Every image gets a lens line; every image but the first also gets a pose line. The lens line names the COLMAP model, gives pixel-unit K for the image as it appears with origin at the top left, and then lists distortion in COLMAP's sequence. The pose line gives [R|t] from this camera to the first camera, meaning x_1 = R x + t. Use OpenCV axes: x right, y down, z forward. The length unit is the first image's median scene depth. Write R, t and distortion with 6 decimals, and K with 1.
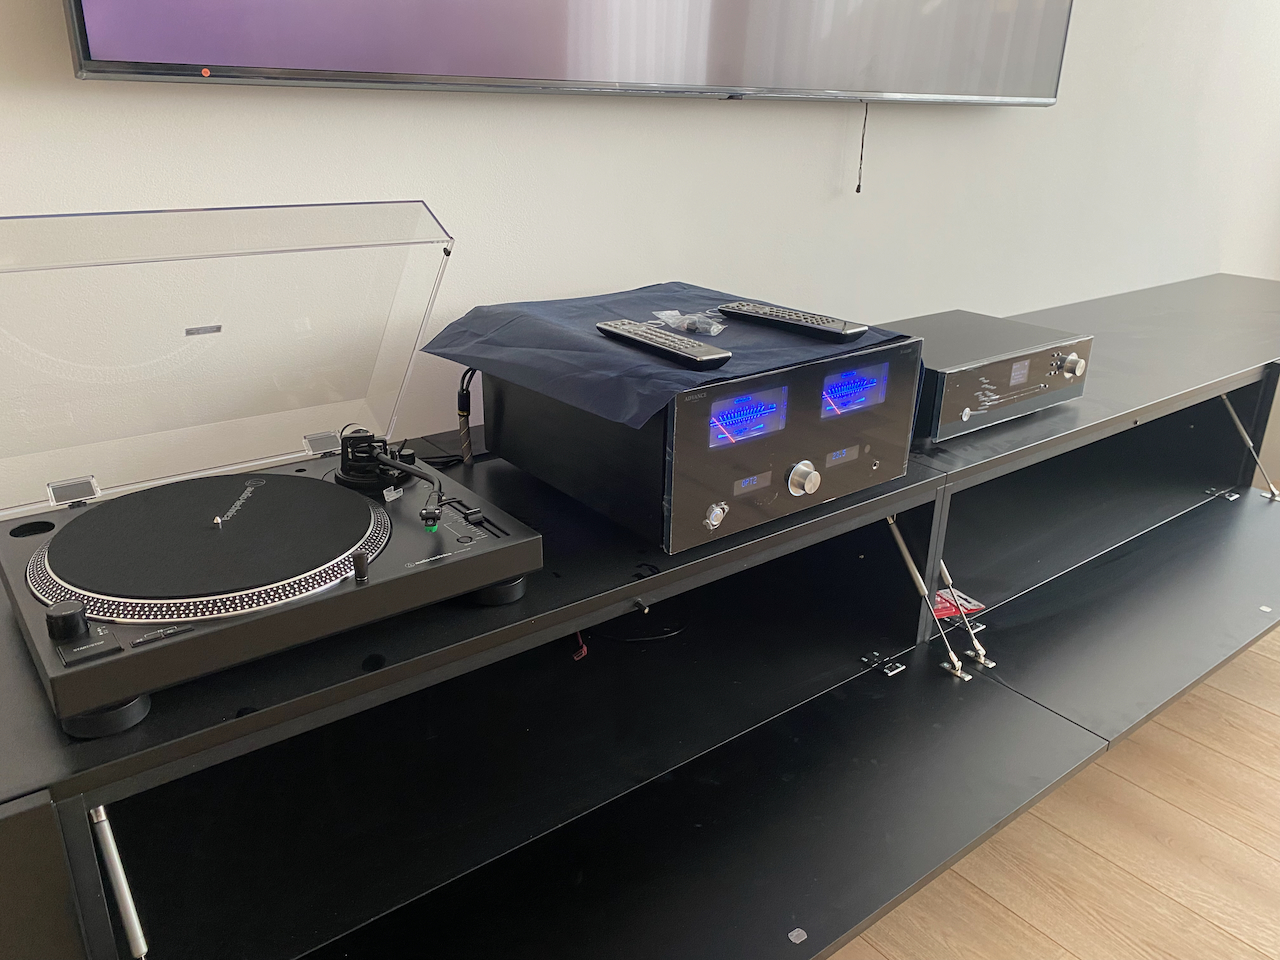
lens RADIAL K [[972.5, 0, 640.0], [0, 972.5, 480.0], [0, 0, 1]] dist [-0.024490, -0.002768]
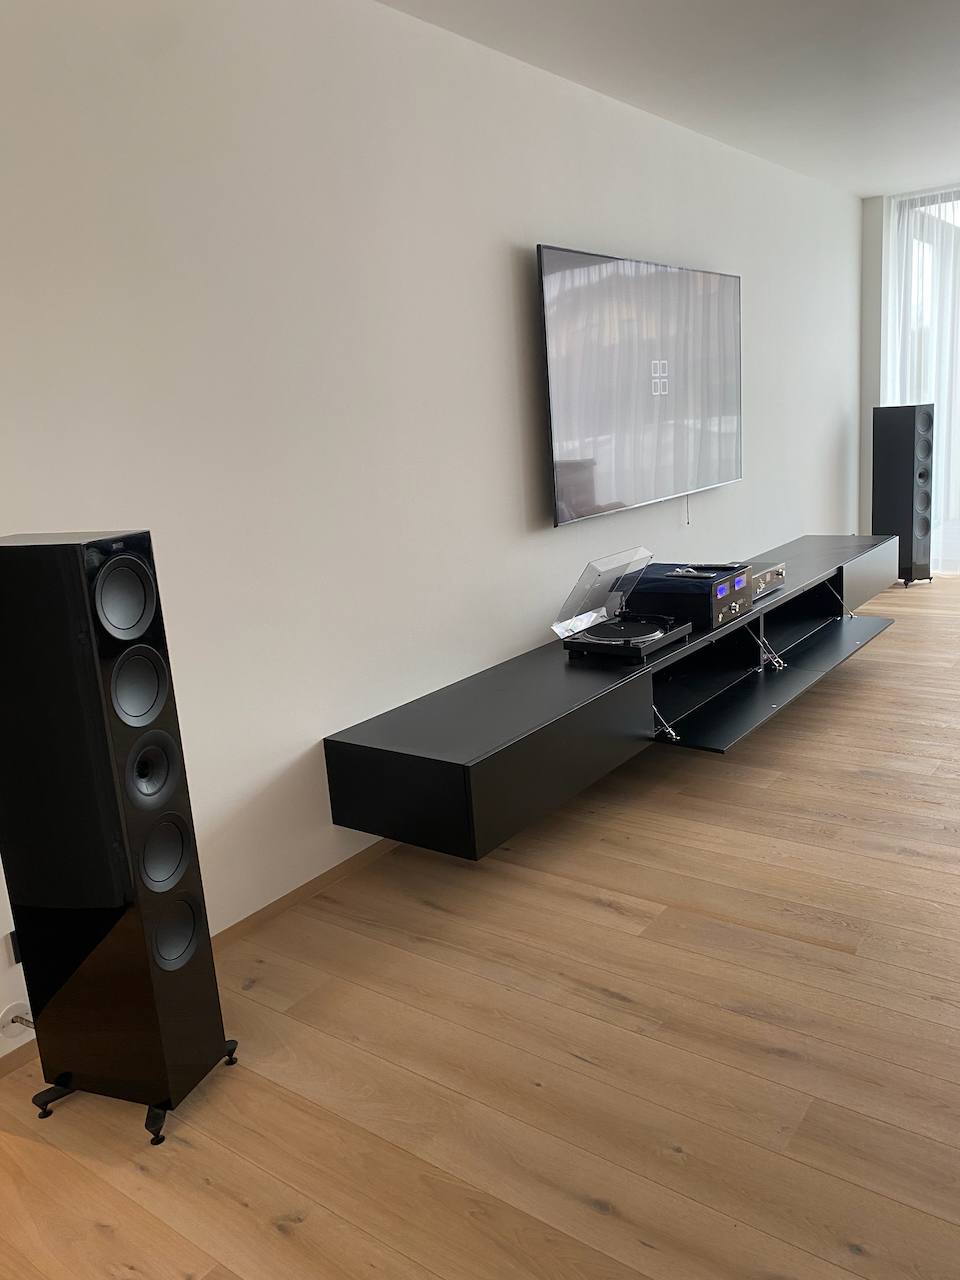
lens RADIAL K [[972.5, 0, 480.0], [0, 972.5, 640.0], [0, 0, 1]] dist [-0.024490, -0.002768]
pose [[0.961962, -0.150701, 0.227857, -1.288045], [0.184670, 0.973363, -0.135870, 0.352320], [-0.201312, 0.172780, 0.964168, -1.840013]]
